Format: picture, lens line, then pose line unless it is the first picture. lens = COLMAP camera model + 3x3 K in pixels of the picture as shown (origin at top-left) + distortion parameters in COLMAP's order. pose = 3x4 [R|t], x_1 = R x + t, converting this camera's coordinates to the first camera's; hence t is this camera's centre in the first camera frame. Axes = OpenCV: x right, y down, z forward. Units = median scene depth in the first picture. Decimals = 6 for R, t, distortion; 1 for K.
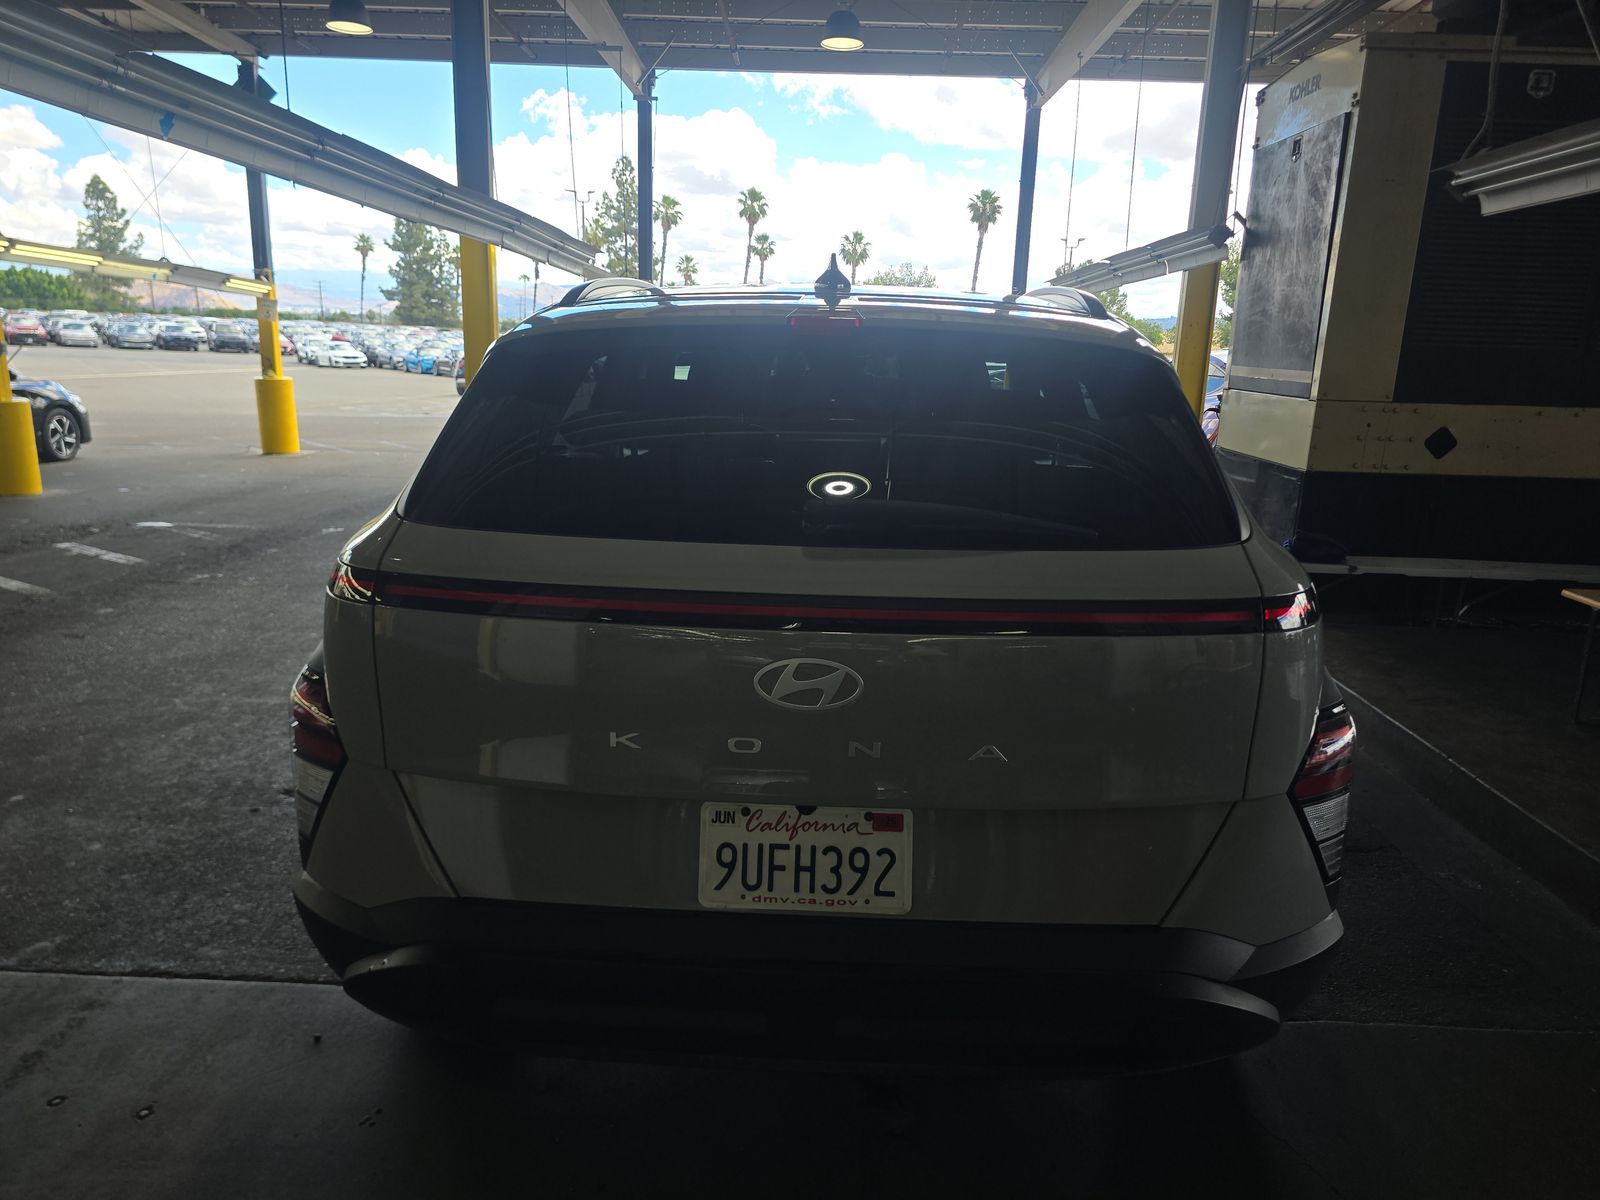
lens RADIAL K [[1072.8, 0, 802.5], [0, 1072.8, 601.7], [0, 0, 1]] dist [0.020239, -0.018122]
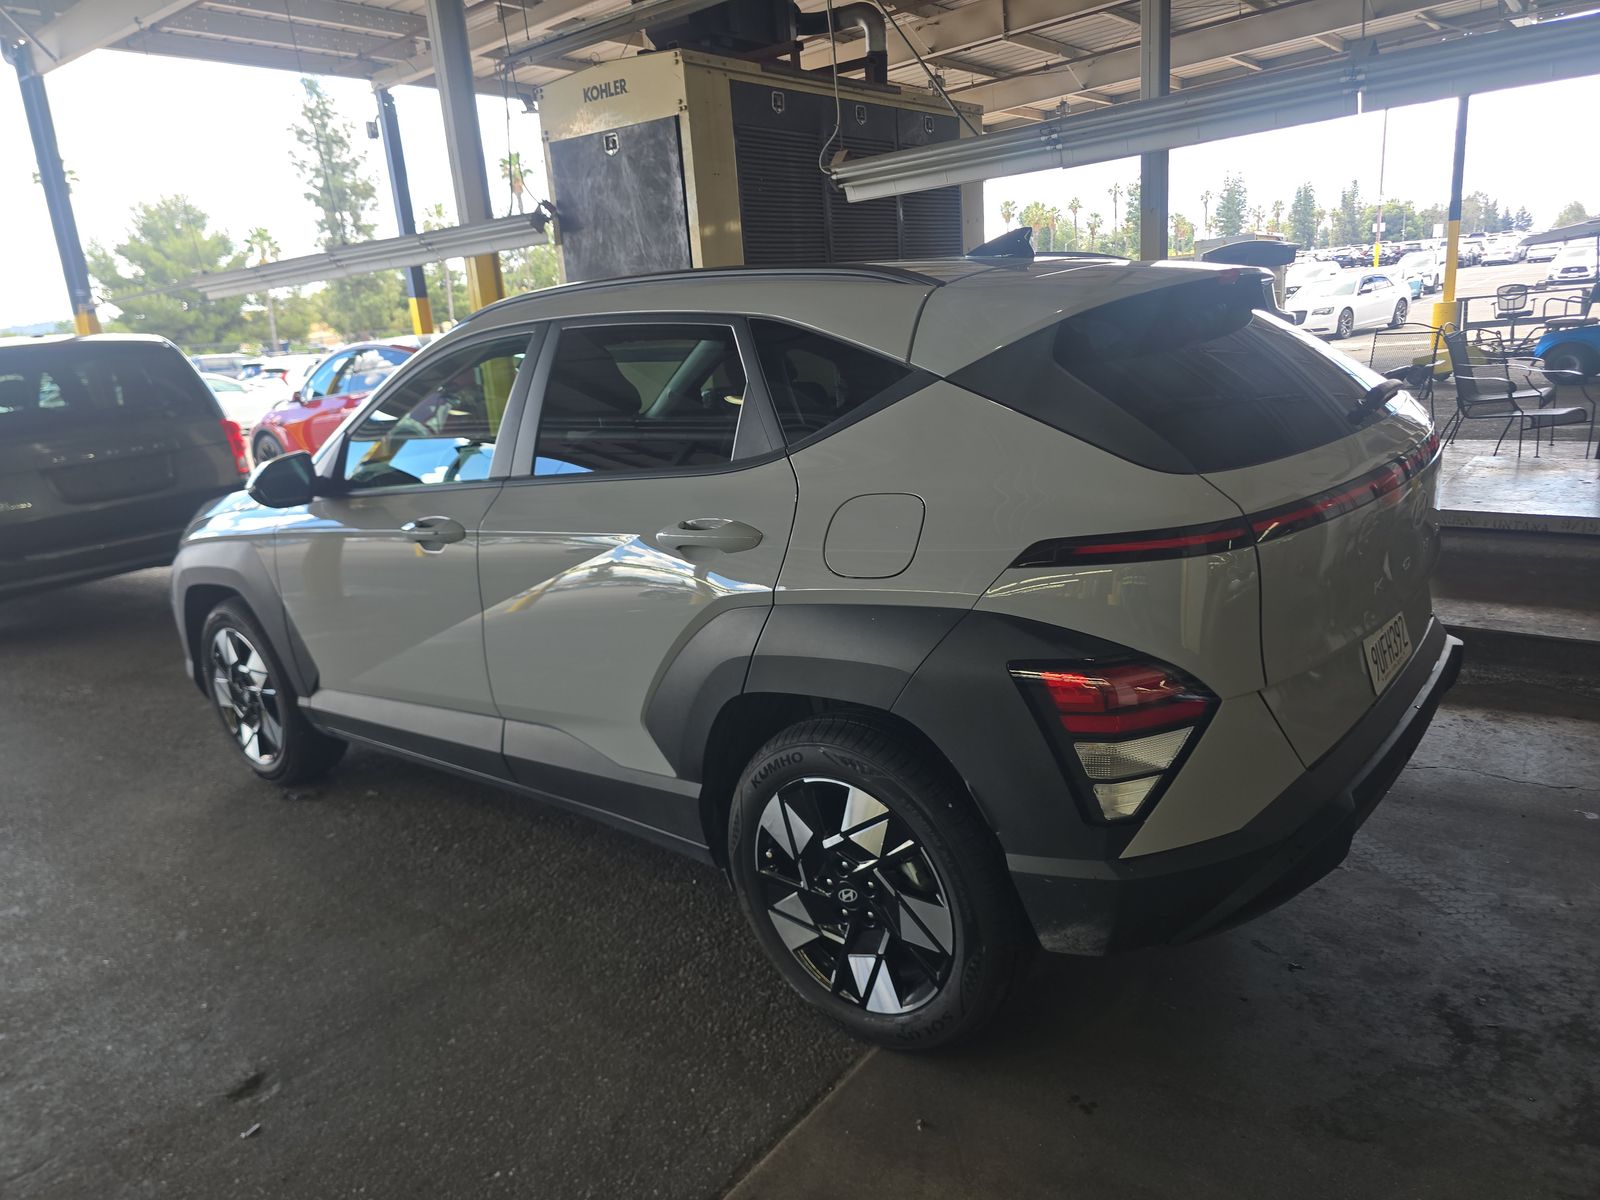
lens RADIAL K [[1072.8, 0, 805.5], [0, 1072.8, 602.4], [0, 0, 1]] dist [0.020239, -0.018122]
pose [[0.577935, -0.276321, 0.767878, -0.446963], [0.273779, 0.952051, 0.136539, -0.060637], [-0.768788, 0.131318, 0.625875, 0.202318]]
